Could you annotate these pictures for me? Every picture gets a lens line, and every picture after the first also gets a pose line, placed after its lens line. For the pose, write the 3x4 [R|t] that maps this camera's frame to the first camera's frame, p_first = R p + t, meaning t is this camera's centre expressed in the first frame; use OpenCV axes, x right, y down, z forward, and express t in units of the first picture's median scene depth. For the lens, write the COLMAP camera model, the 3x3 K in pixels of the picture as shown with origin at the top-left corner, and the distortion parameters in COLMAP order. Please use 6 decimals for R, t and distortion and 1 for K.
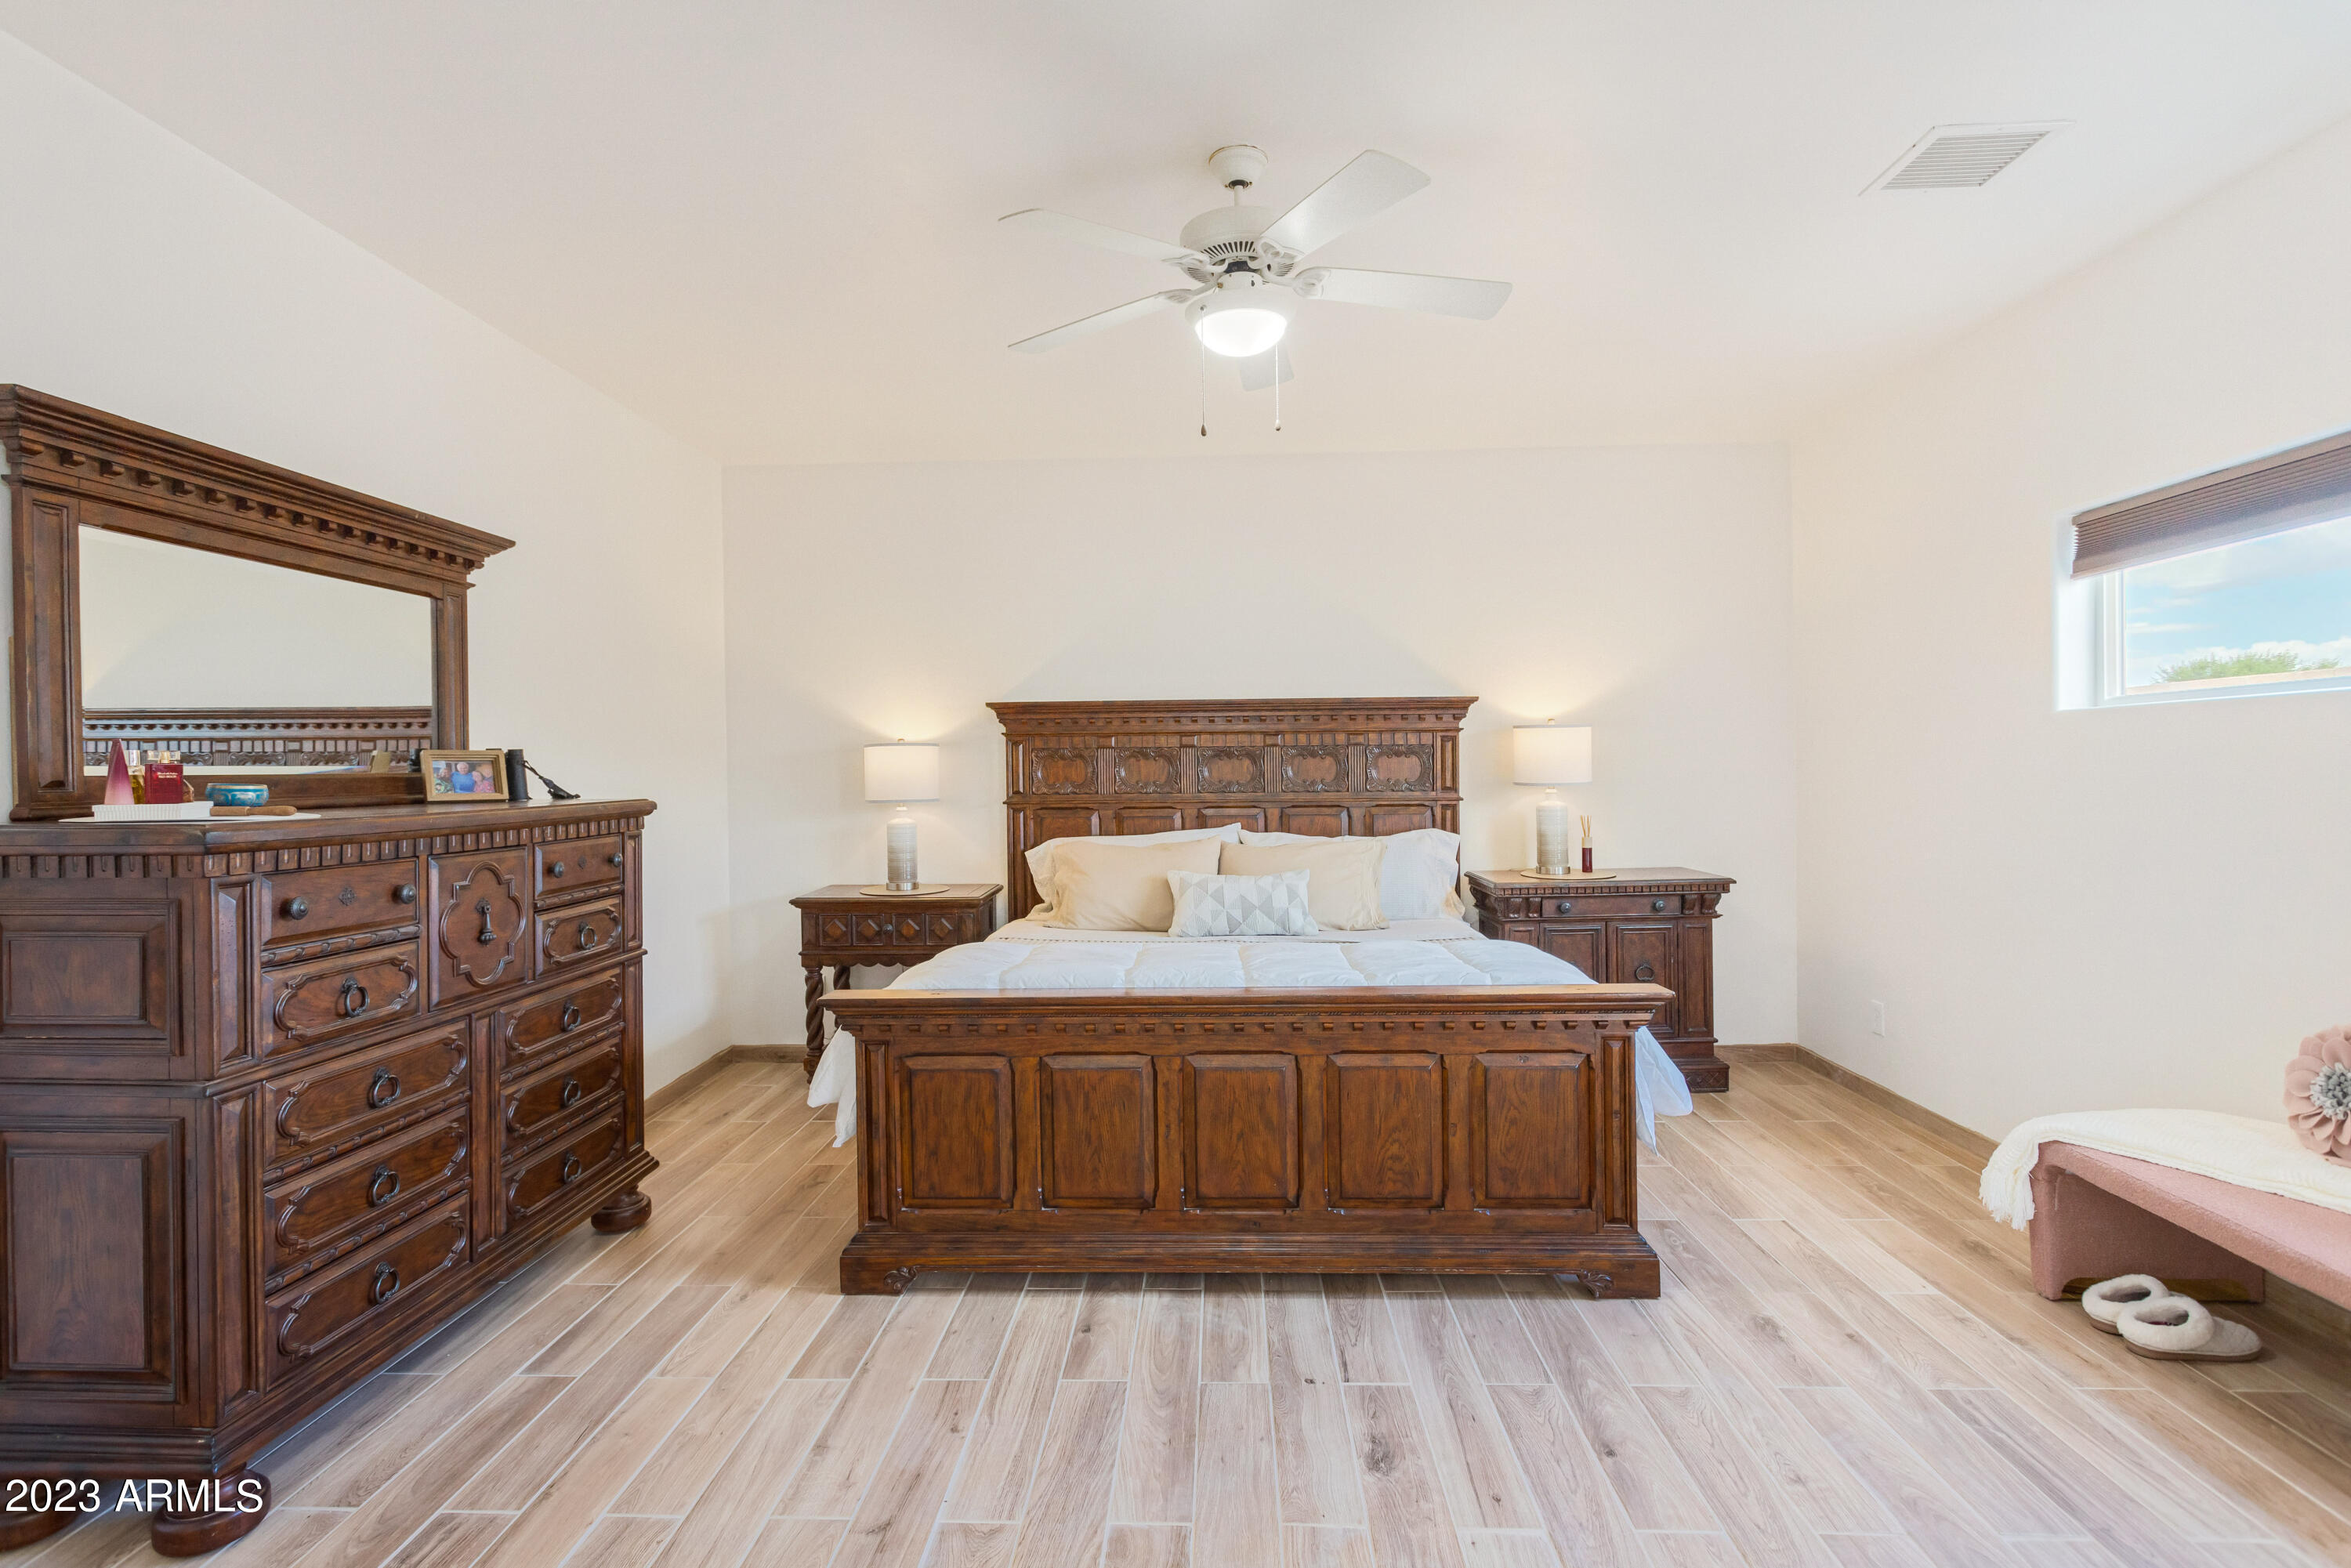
lens RADIAL K [[1120.1, 0, 1168.0], [0, 1120.1, 783.7], [0, 0, 1]] dist [-0.000213, 0.001175]
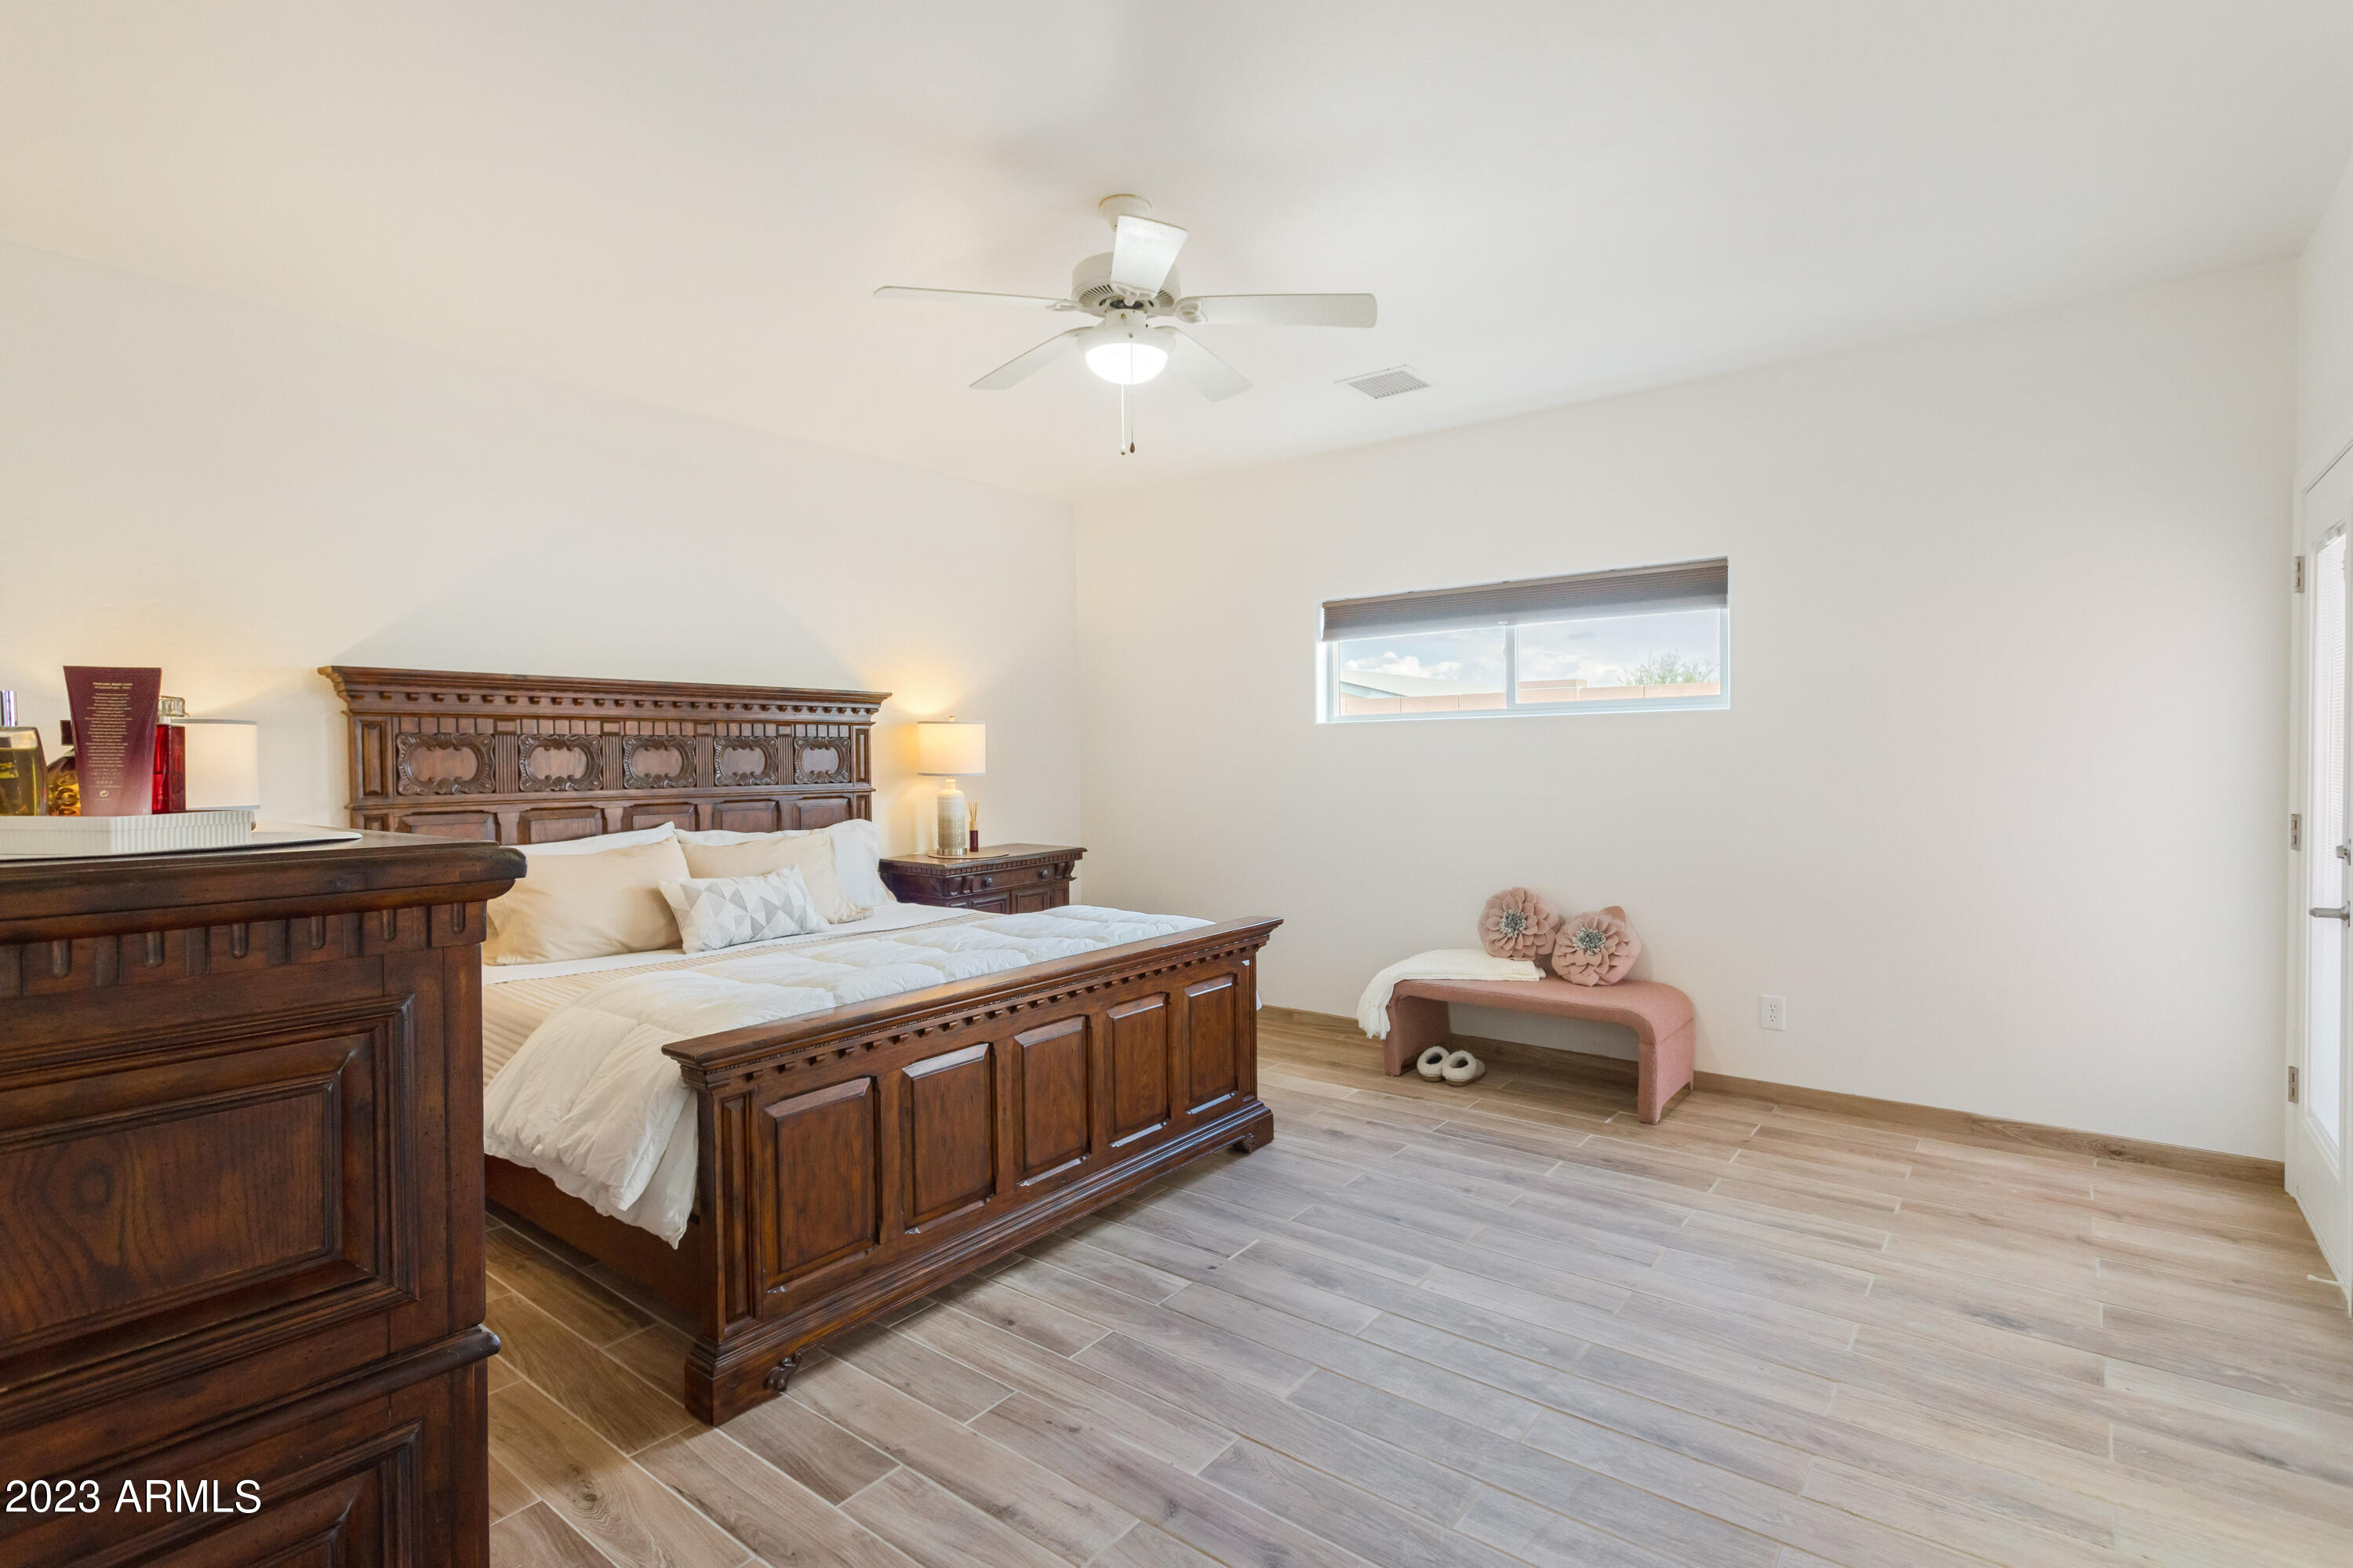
lens RADIAL K [[1121.2, 0, 1169.0], [0, 1121.2, 783.7], [0, 0, 1]] dist [-0.000213, 0.001175]
pose [[0.585307, -0.014916, 0.810675, -0.727128], [0.013729, 0.999870, 0.008485, 0.004779], [-0.810696, 0.006164, 0.585435, 0.279469]]
